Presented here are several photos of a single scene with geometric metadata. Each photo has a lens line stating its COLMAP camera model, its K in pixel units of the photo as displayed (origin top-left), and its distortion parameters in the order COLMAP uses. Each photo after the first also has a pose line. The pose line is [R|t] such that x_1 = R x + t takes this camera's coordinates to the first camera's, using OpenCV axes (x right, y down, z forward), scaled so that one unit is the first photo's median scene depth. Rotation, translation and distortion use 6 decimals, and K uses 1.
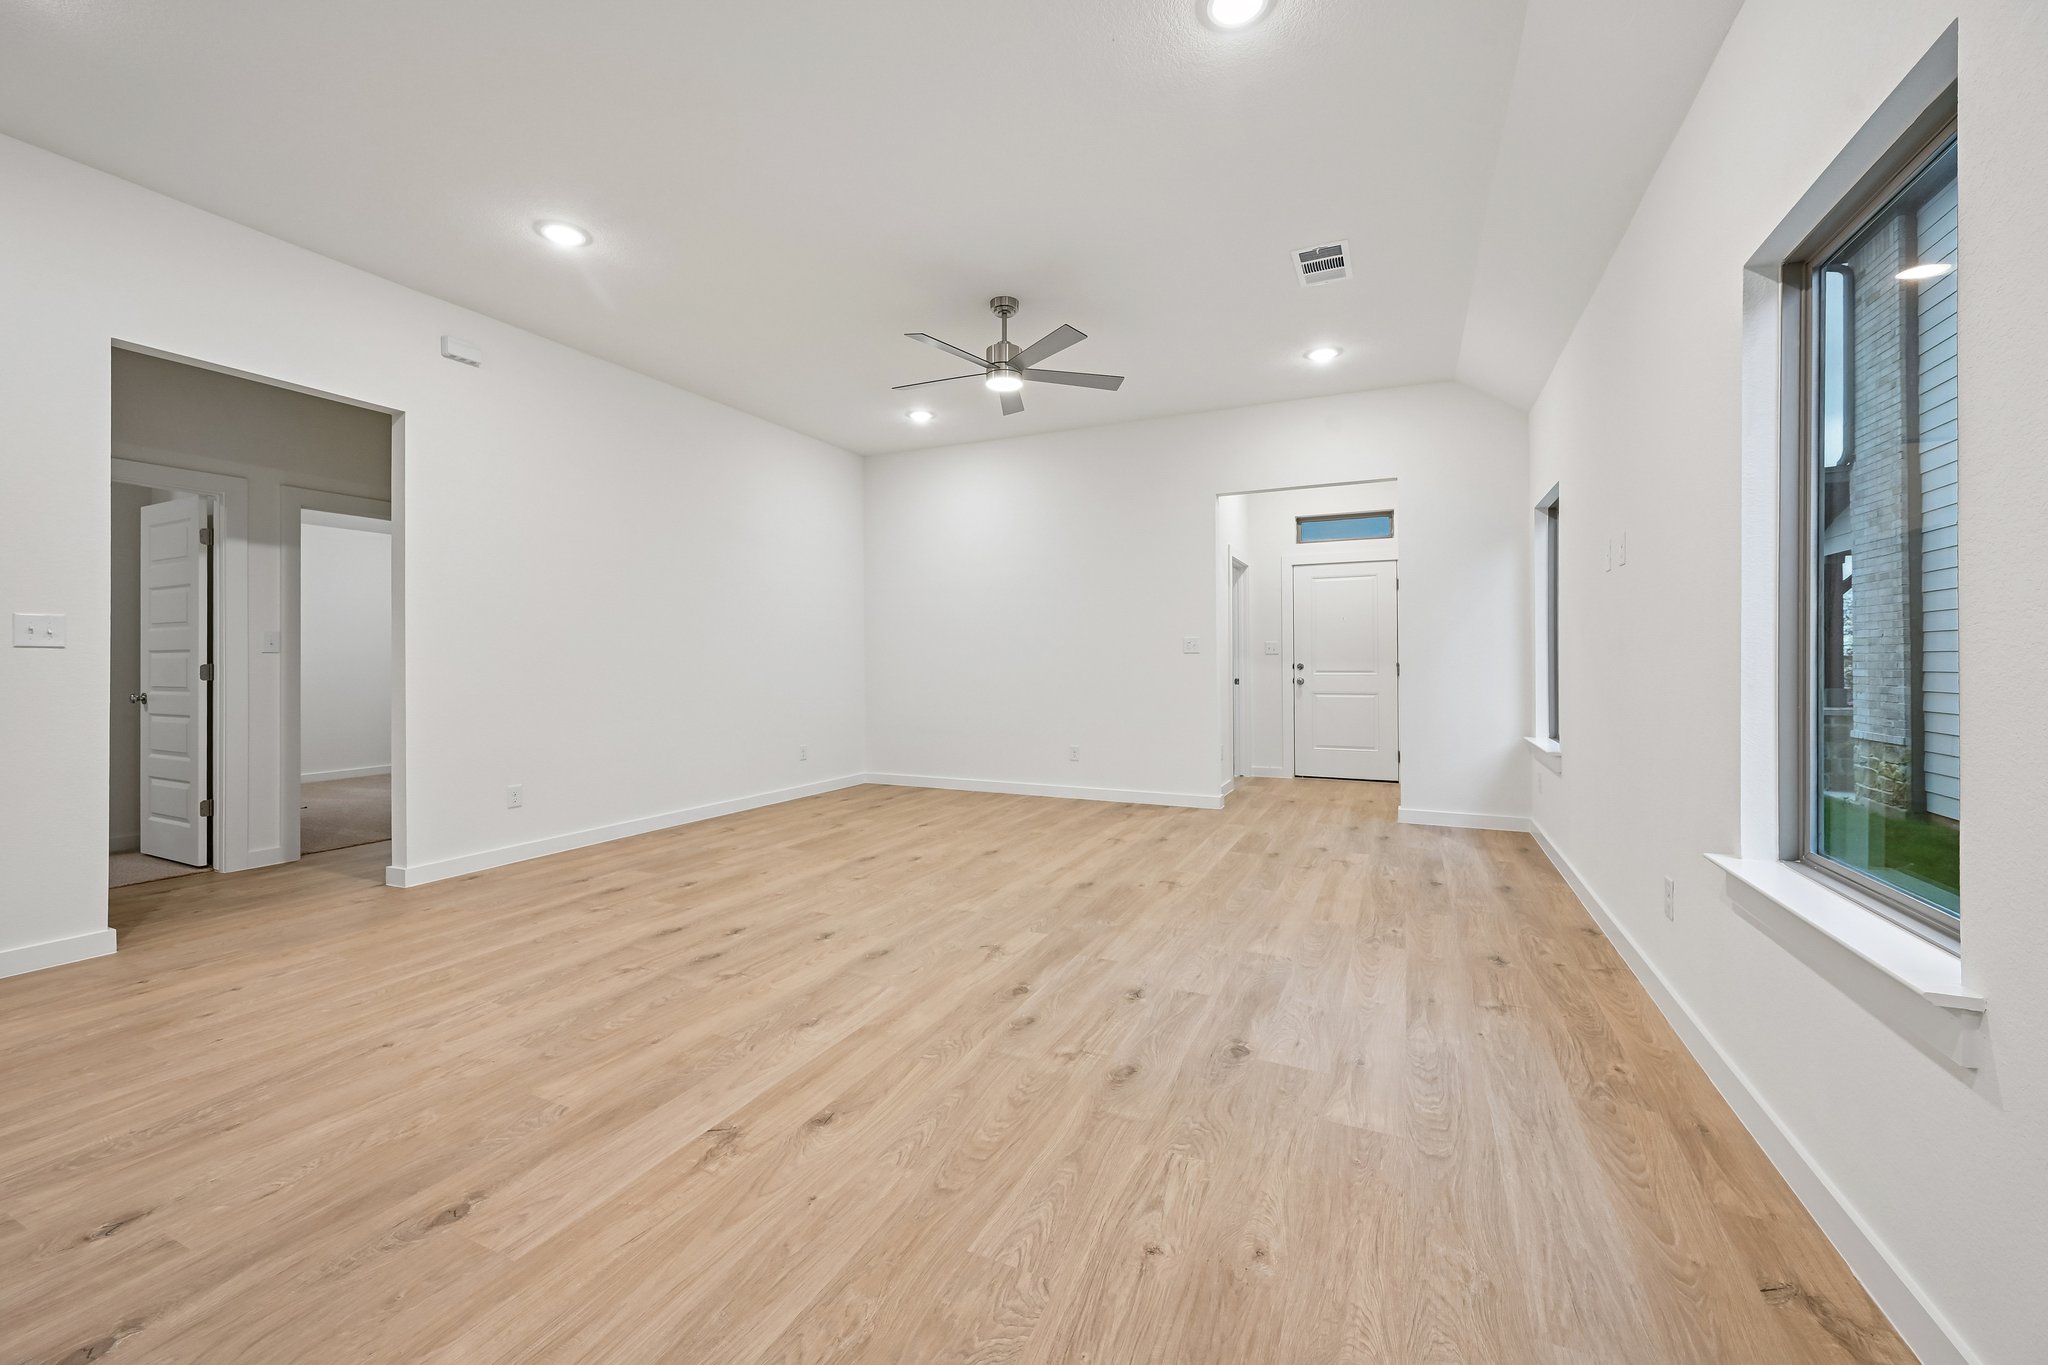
lens RADIAL K [[815.1, 0, 1027.6], [0, 815.1, 668.4], [0, 0, 1]] dist [-0.000547, -0.000054]
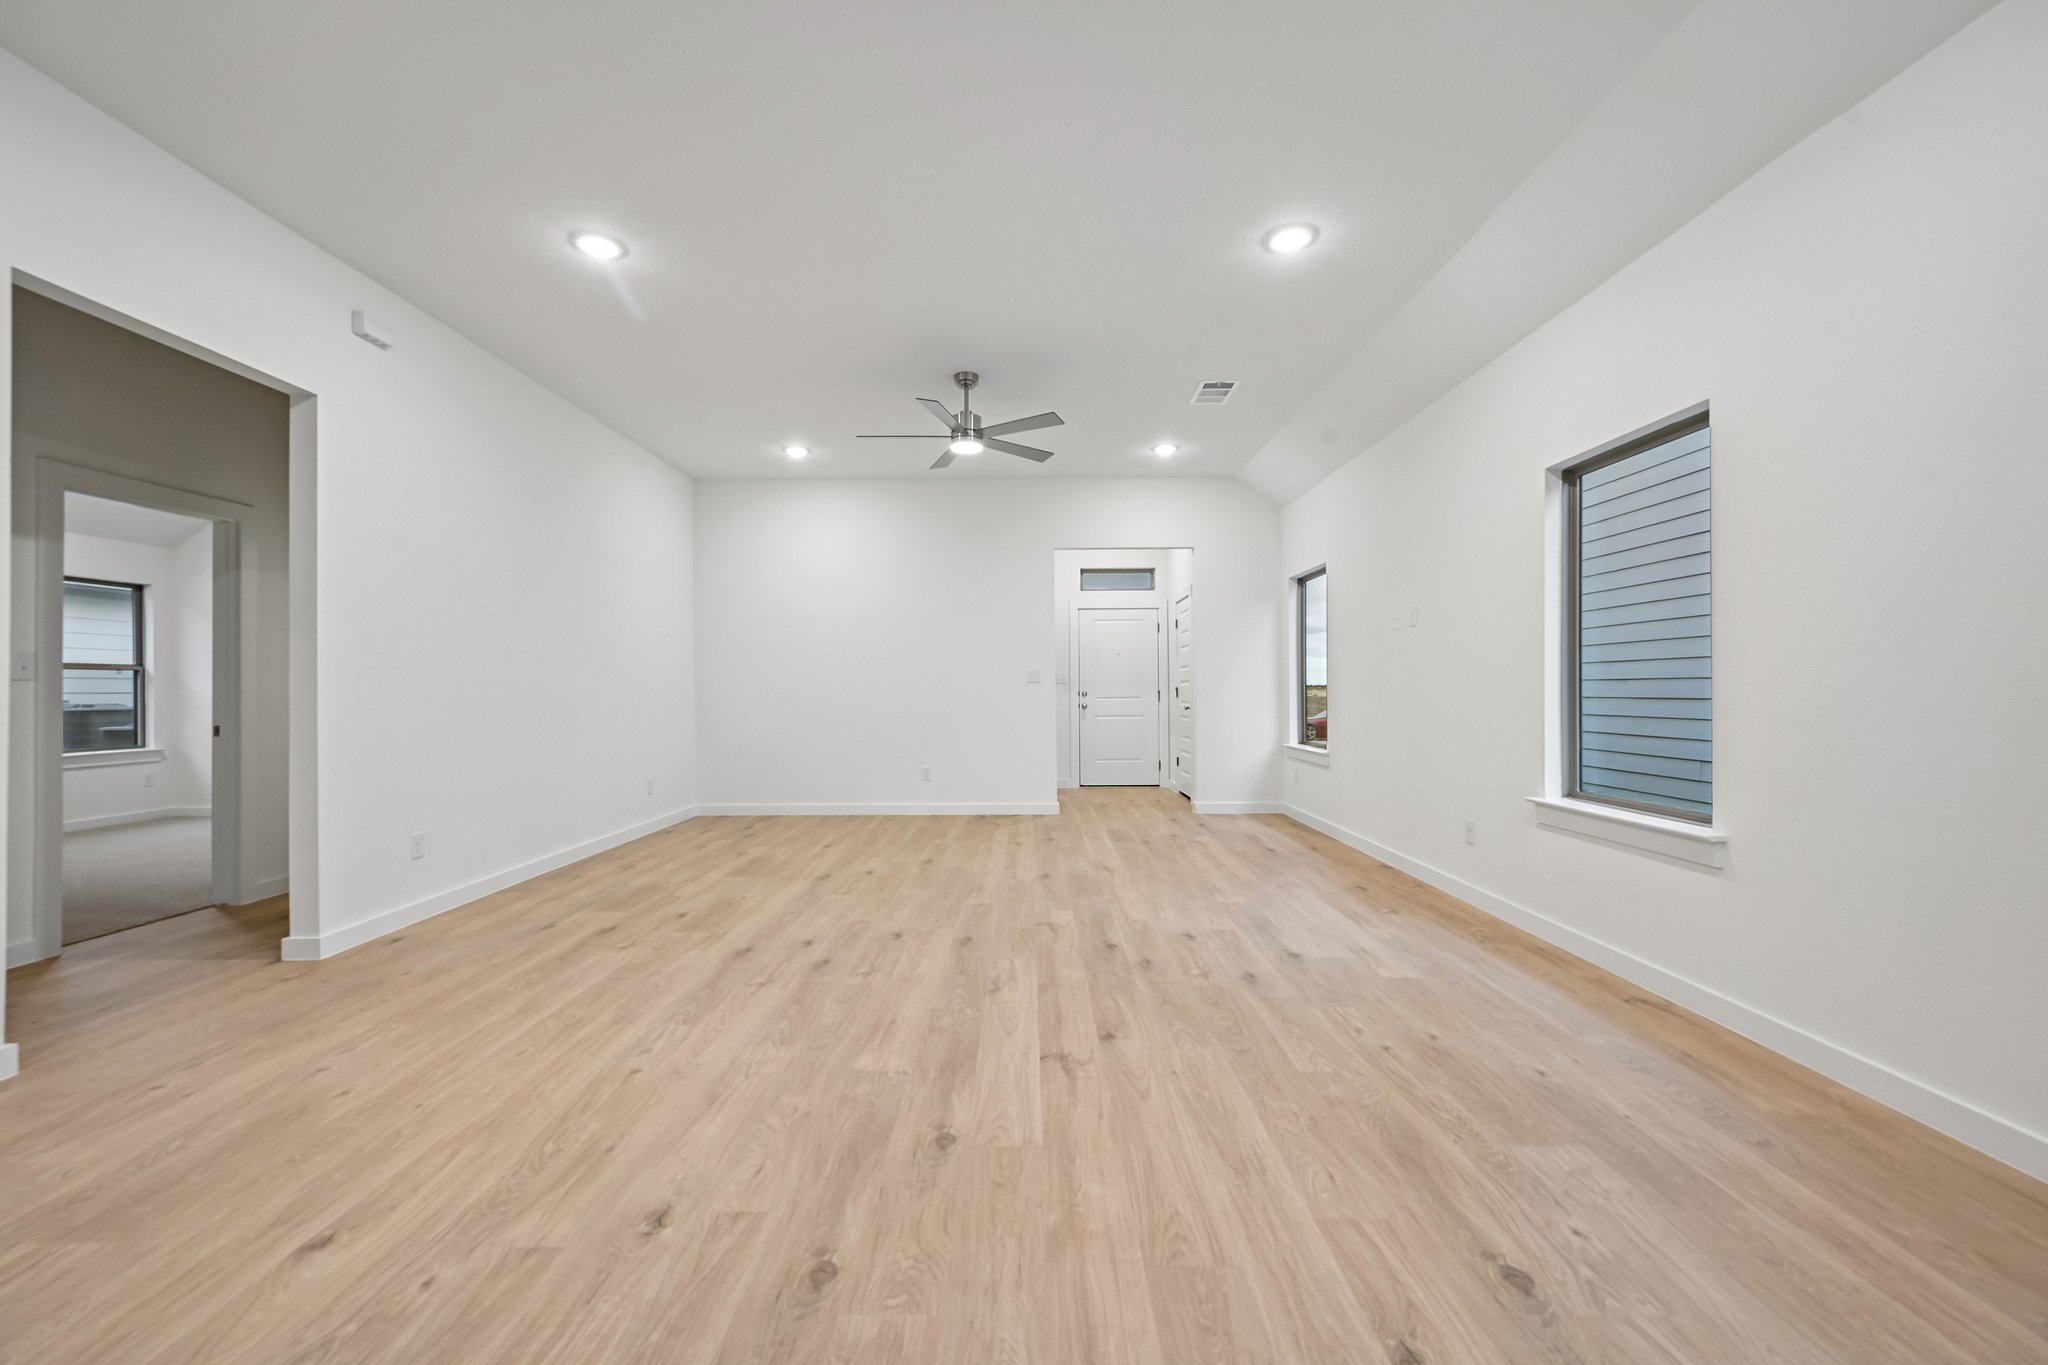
lens RADIAL K [[803.2, 0, 1028.3], [0, 803.2, 693.8], [0, 0, 1]] dist [-0.000164, -0.000011]
pose [[0.906966, -0.004030, 0.421184, -0.643813], [0.005797, 0.999979, -0.002915, 0.001623], [-0.421164, 0.005085, 0.906970, -0.090036]]
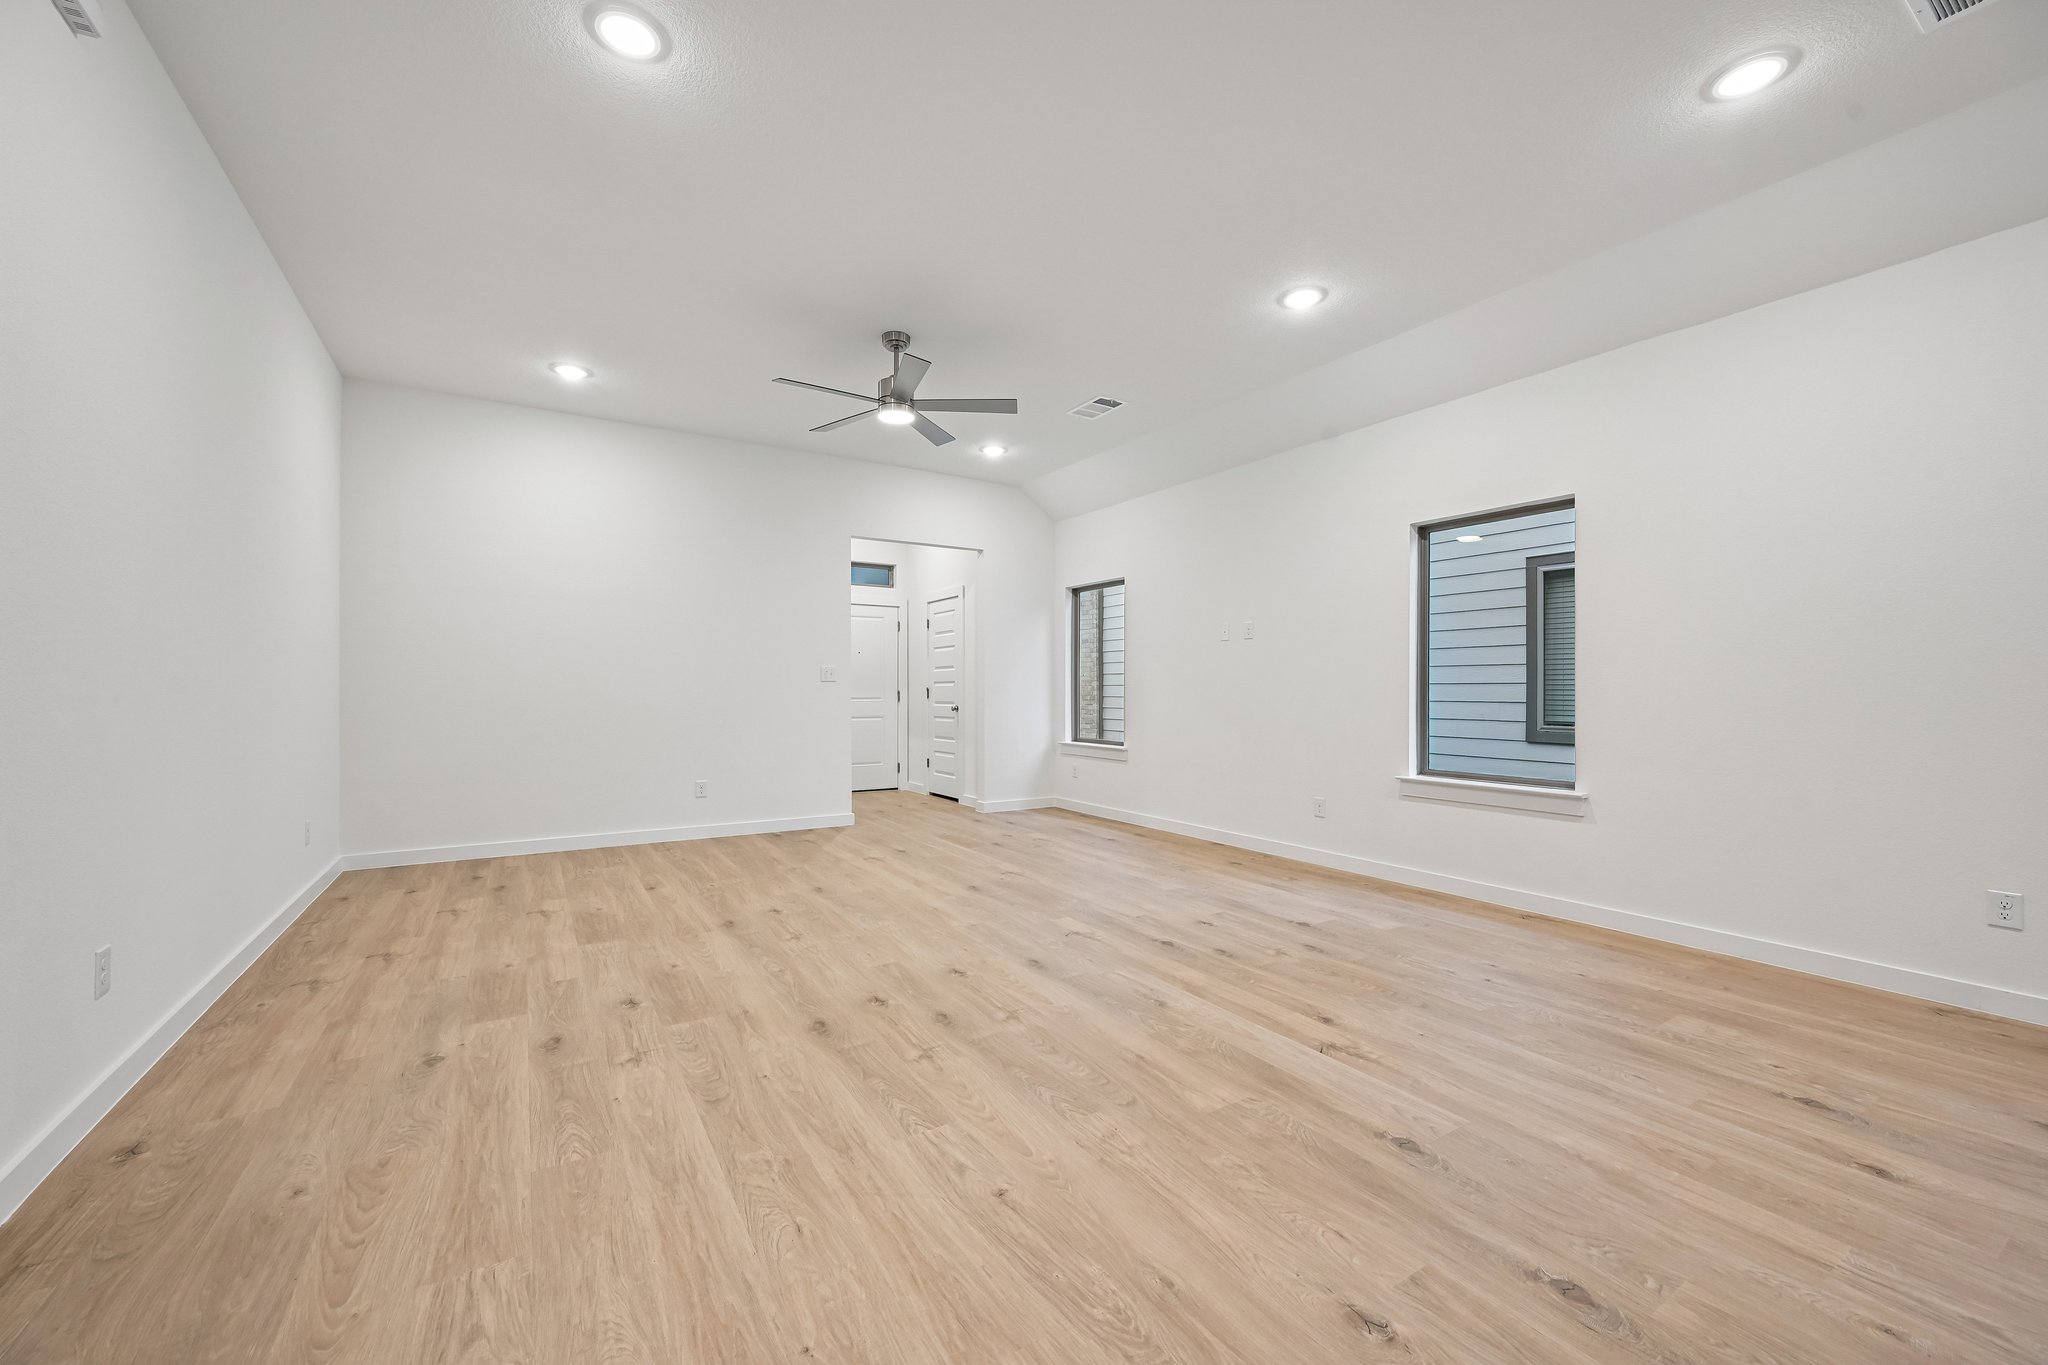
lens RADIAL K [[803.2, 0, 1028.3], [0, 803.2, 693.8], [0, 0, 1]] dist [-0.000164, -0.000011]
pose [[0.538954, -0.000370, 0.842335, -1.185262], [0.002288, 0.999997, -0.001025, -0.002531], [-0.842332, 0.002479, 0.538953, 0.483659]]
